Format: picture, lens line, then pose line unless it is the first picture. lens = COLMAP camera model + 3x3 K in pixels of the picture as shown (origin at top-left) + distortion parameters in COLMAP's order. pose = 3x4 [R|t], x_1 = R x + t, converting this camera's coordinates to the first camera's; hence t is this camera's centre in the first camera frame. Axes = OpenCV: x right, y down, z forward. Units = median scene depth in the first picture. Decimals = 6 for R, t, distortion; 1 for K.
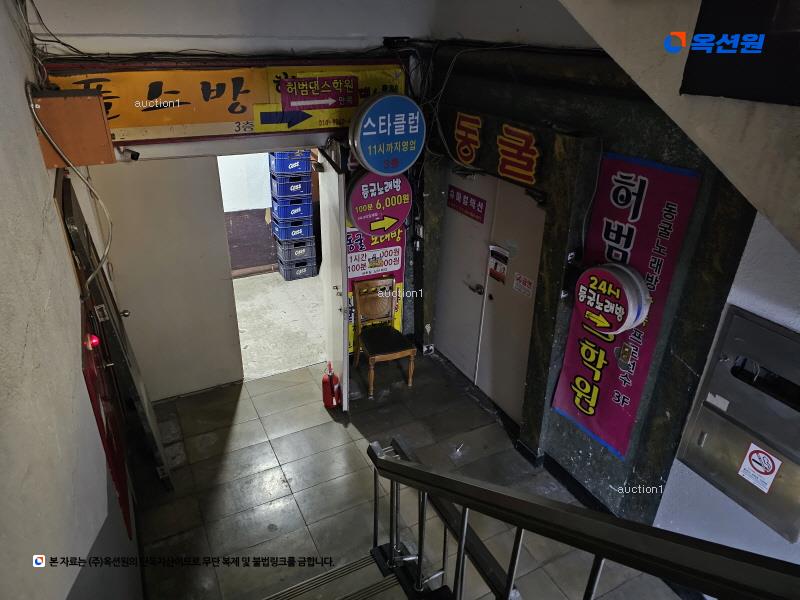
lens RADIAL K [[535.9, 0, 405.0], [0, 535.9, 300.6], [0, 0, 1]] dist [0.066147, -0.061623]
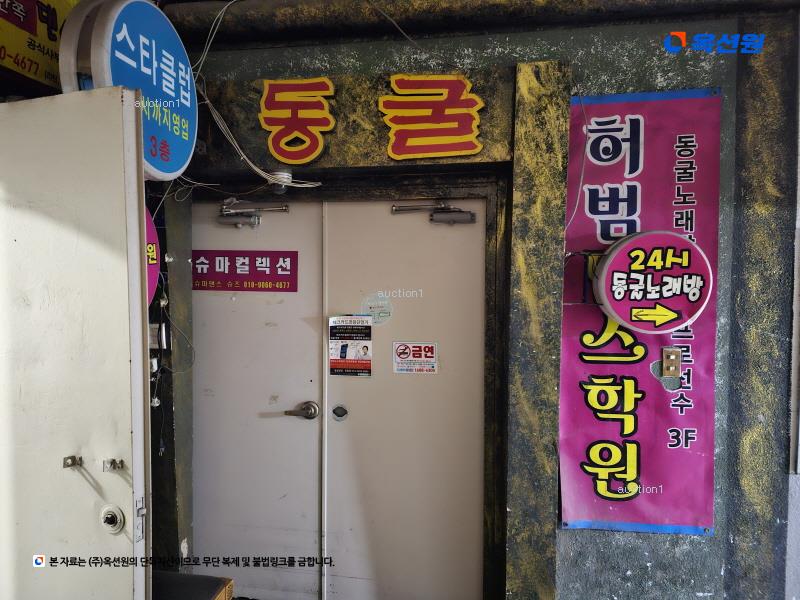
lens RADIAL K [[535.9, 0, 396.7], [0, 535.9, 299.0], [0, 0, 1]] dist [0.066147, -0.061623]
pose [[0.607434, -0.061522, 0.791984, -0.328749], [0.371125, 0.903478, -0.214461, 0.039377], [-0.702346, 0.424196, 0.571636, 0.773900]]
